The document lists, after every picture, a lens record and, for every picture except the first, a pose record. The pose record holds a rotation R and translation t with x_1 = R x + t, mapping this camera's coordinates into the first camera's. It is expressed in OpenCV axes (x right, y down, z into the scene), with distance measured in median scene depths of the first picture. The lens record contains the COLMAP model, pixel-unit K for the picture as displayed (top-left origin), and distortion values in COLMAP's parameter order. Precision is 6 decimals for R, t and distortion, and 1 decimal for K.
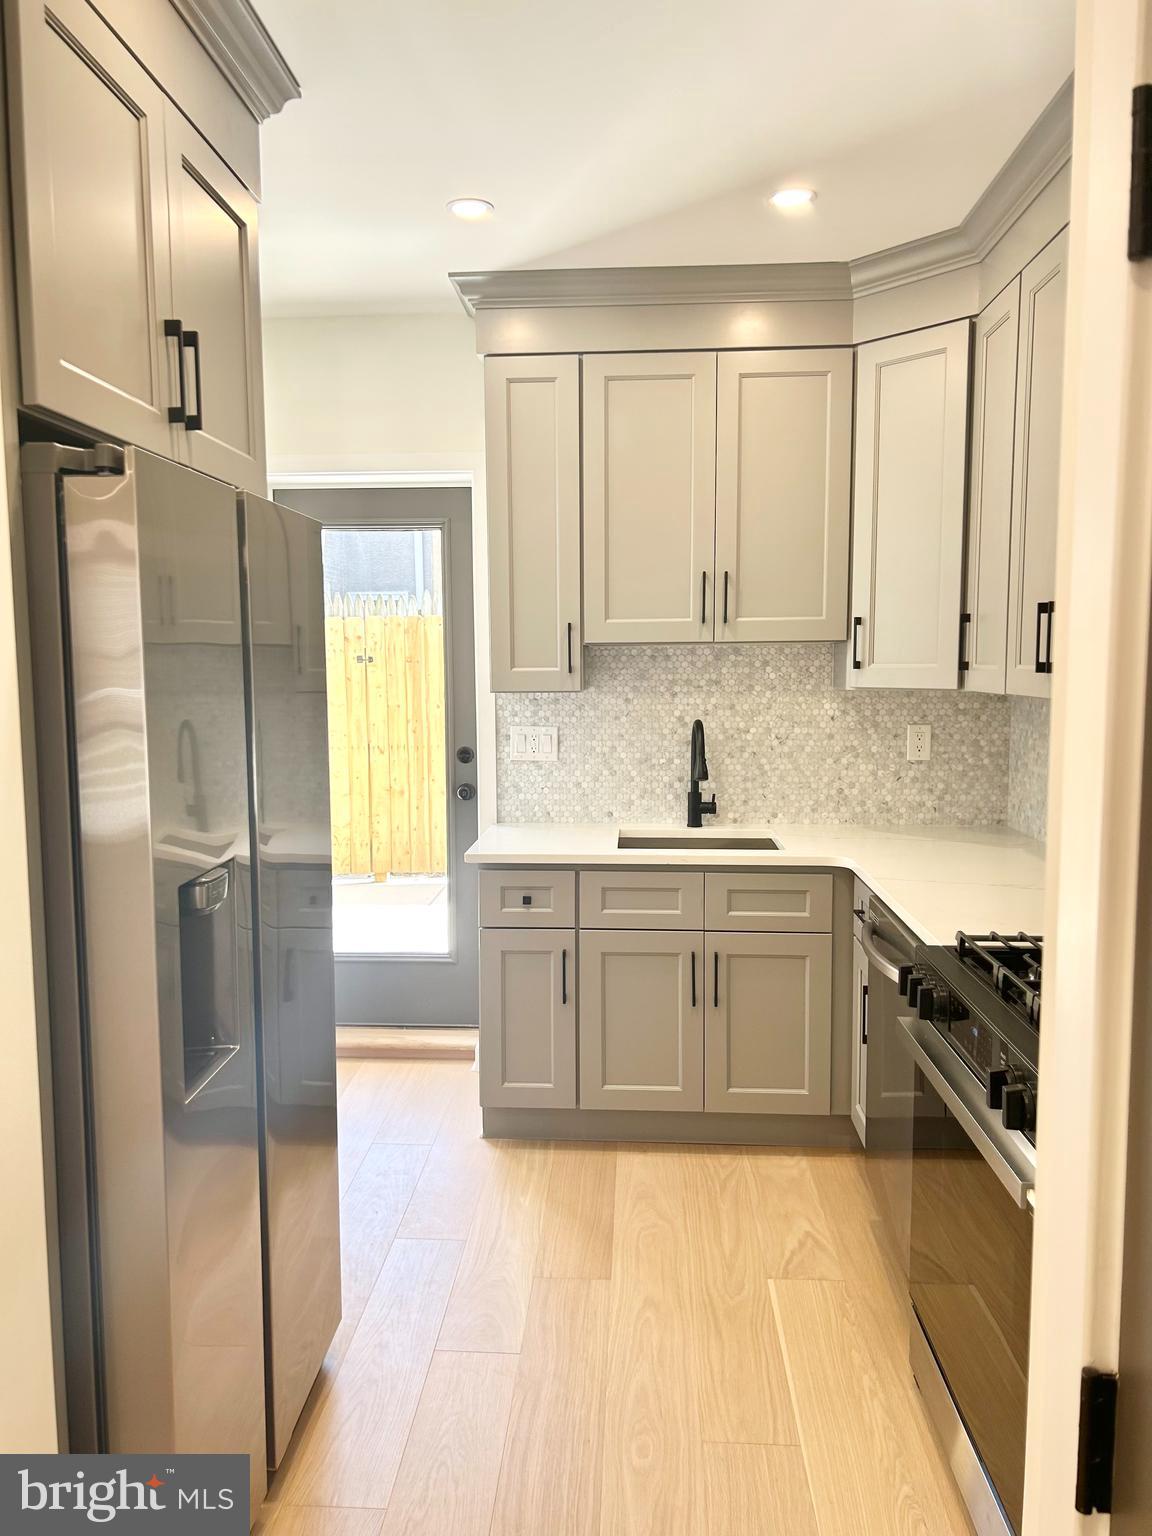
lens RADIAL K [[1082.6, 0, 576.0], [0, 1082.6, 768.0], [0, 0, 1]] dist [0.023779, -0.091832]
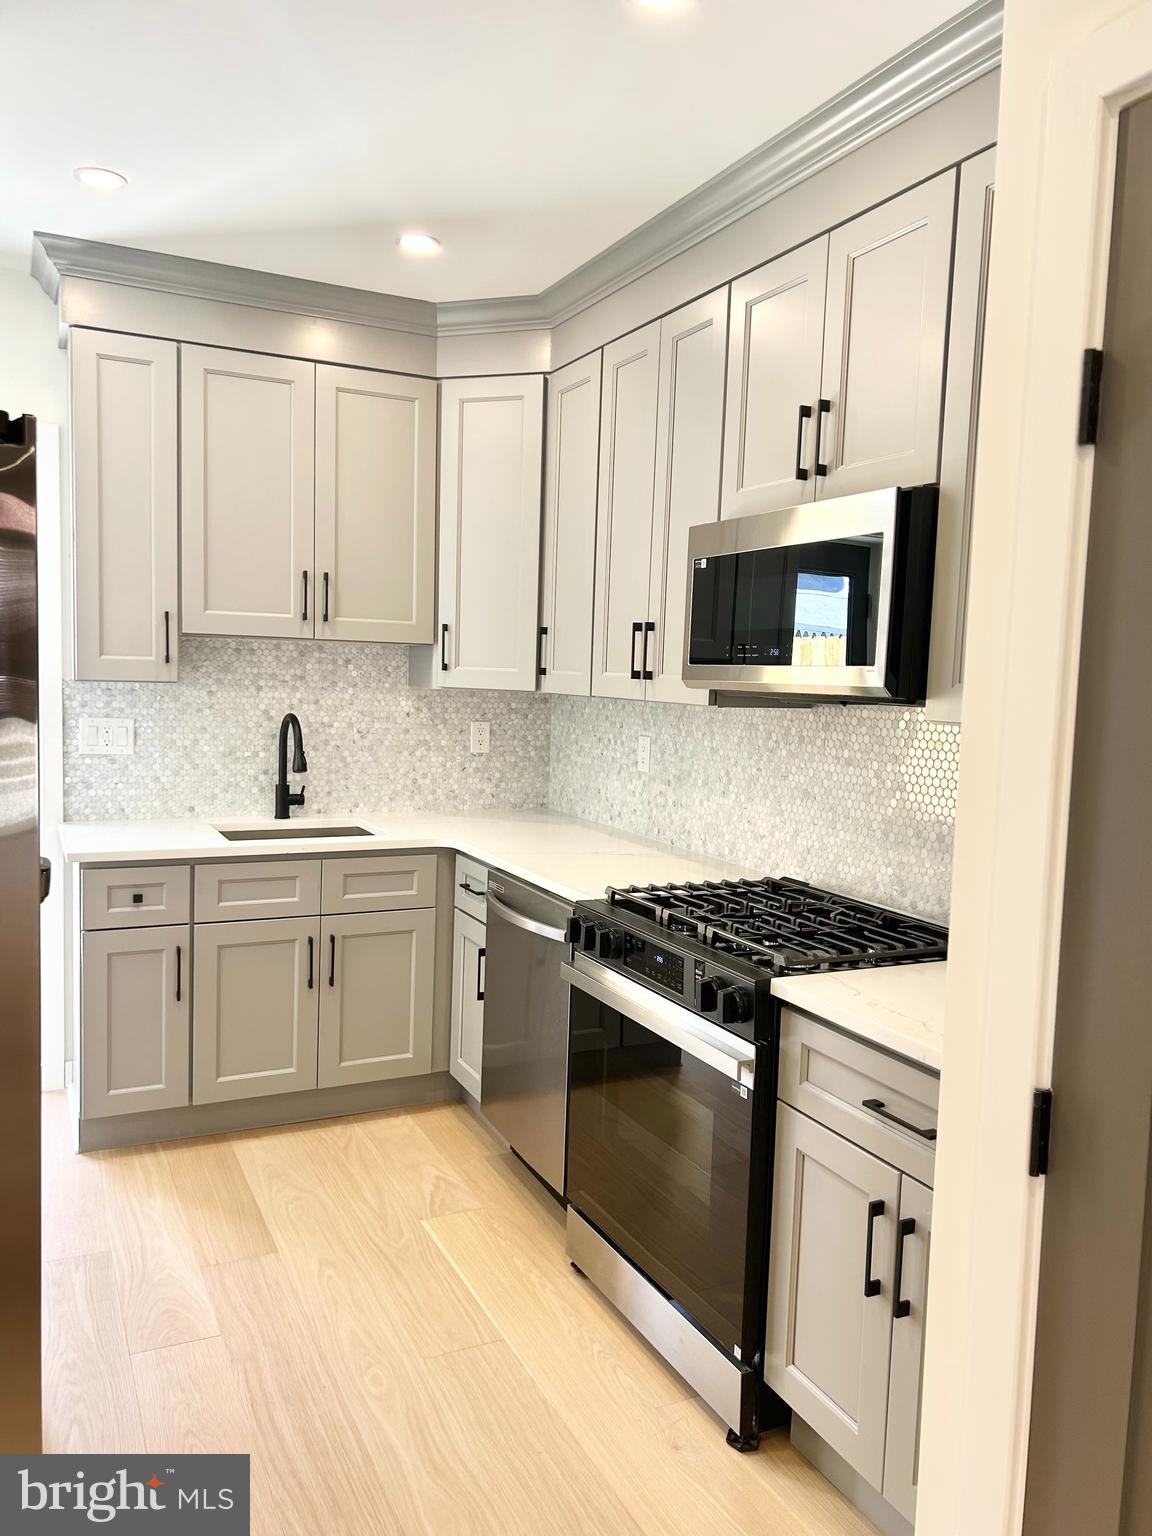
lens RADIAL K [[1070.6, 0, 576.0], [0, 1070.6, 768.0], [0, 0, 1]] dist [0.075913, -0.343933]
pose [[0.856332, -0.009293, 0.516342, -0.178669], [0.009688, 0.999951, 0.001930, 0.007618], [-0.516335, 0.003349, 0.856380, -0.013271]]
